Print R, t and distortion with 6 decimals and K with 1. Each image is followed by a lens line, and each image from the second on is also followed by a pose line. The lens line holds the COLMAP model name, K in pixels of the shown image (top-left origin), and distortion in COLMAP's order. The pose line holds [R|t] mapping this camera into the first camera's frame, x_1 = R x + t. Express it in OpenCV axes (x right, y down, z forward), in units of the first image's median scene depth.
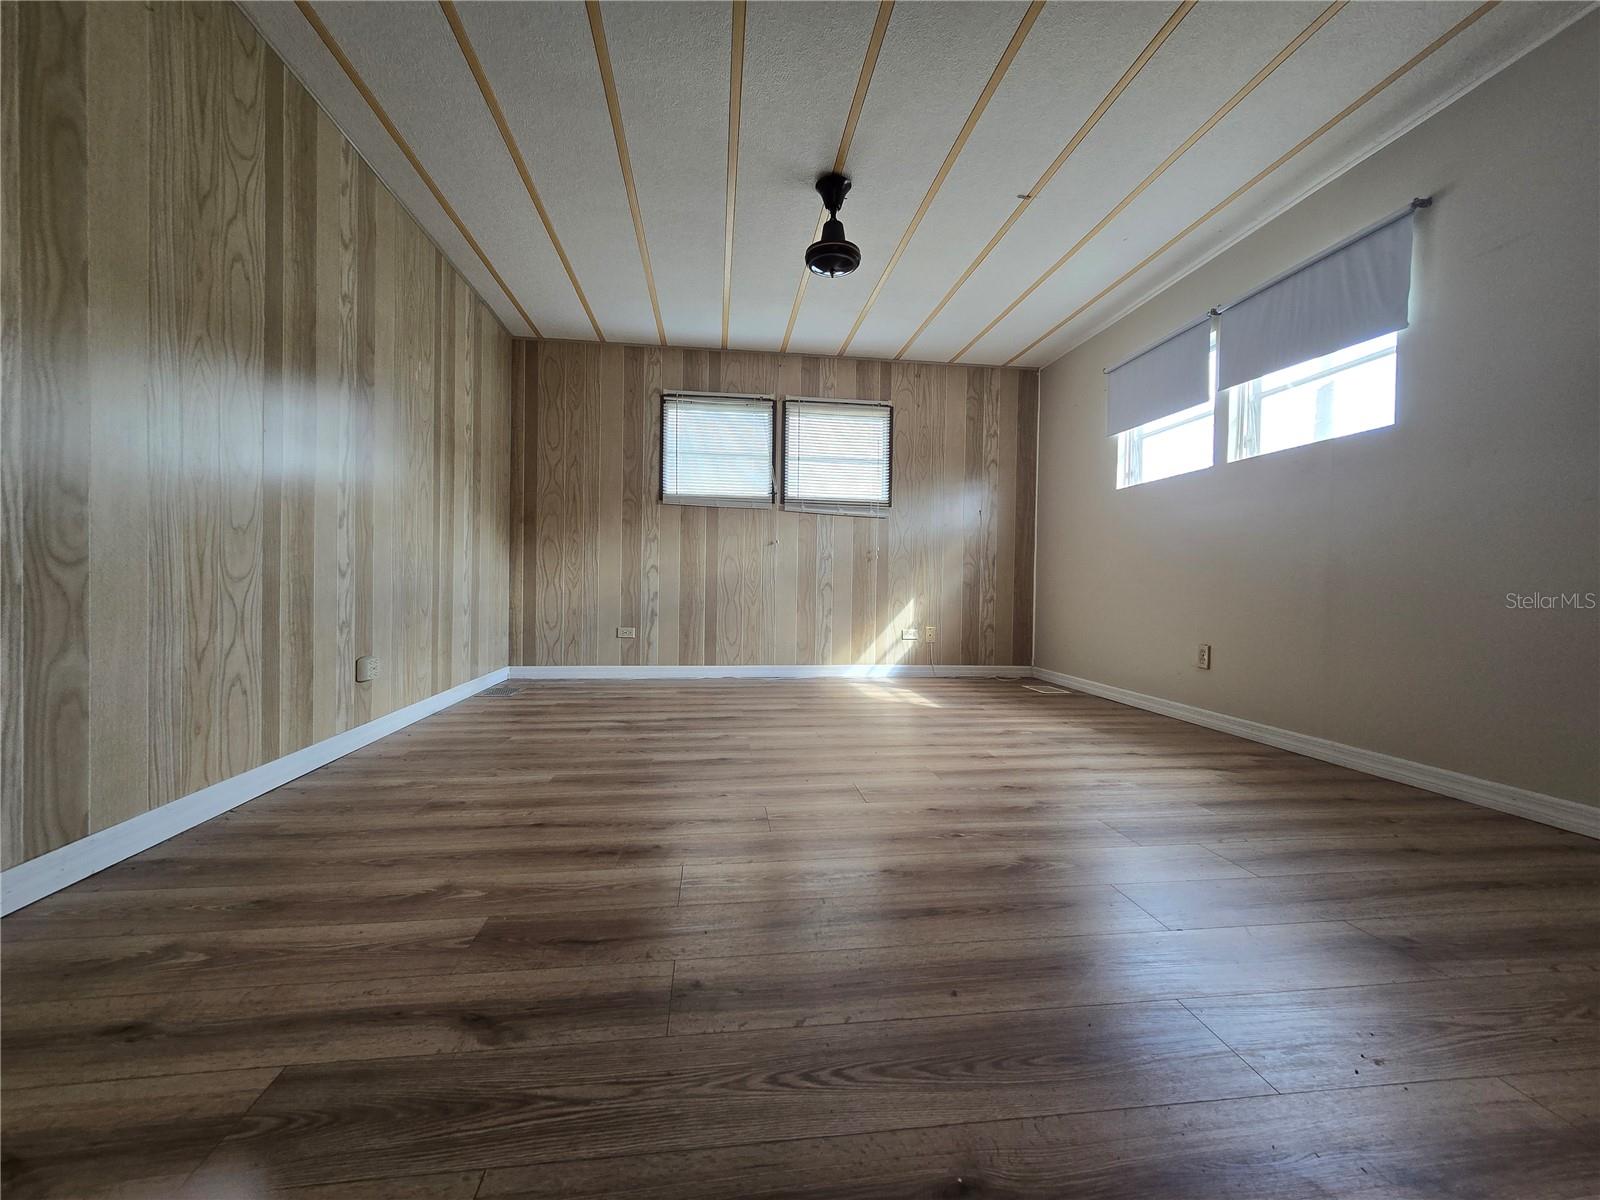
lens RADIAL K [[658.2, 0, 800.4], [0, 658.2, 593.3], [0, 0, 1]] dist [-0.002021, -0.000427]
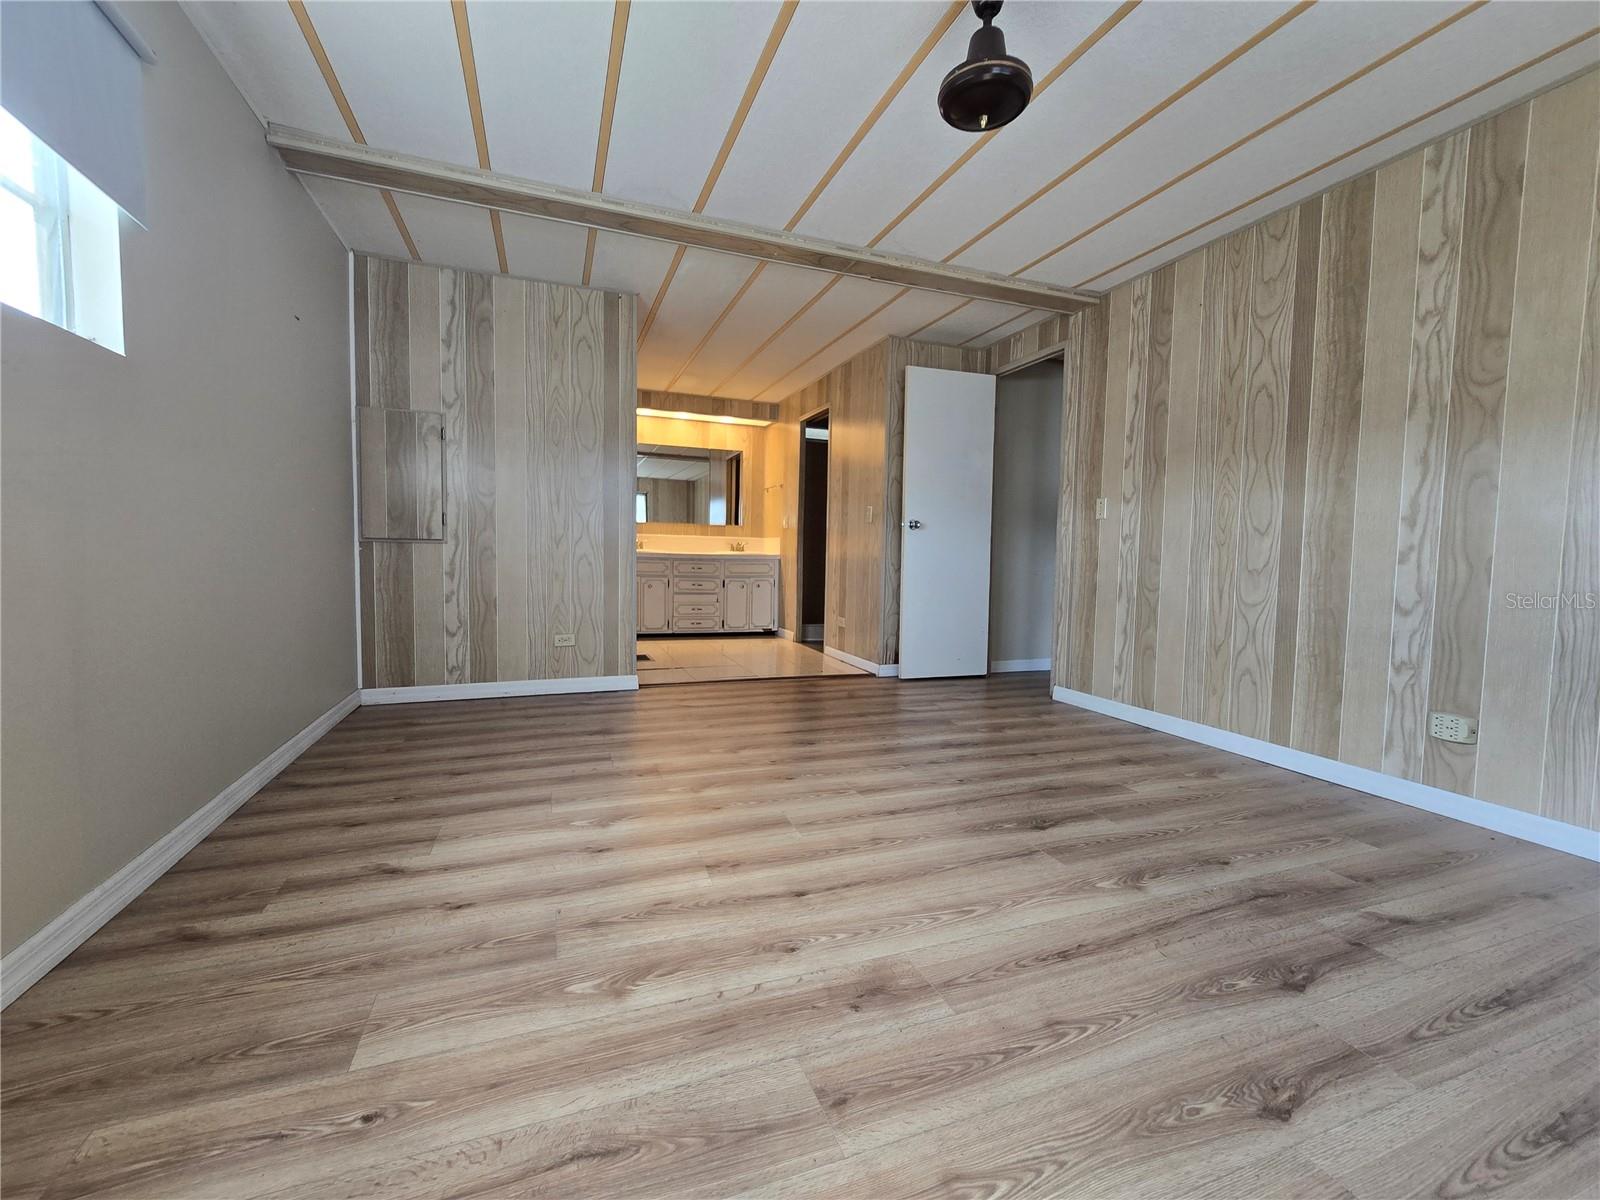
lens RADIAL K [[658.2, 0, 800.4], [0, 658.2, 593.3], [0, 0, 1]] dist [-0.002021, -0.000427]
pose [[-0.971666, -0.021613, -0.235366, 0.474554], [-0.039599, 0.996621, 0.071963, -0.112400], [0.233016, 0.079245, -0.969239, 2.152611]]
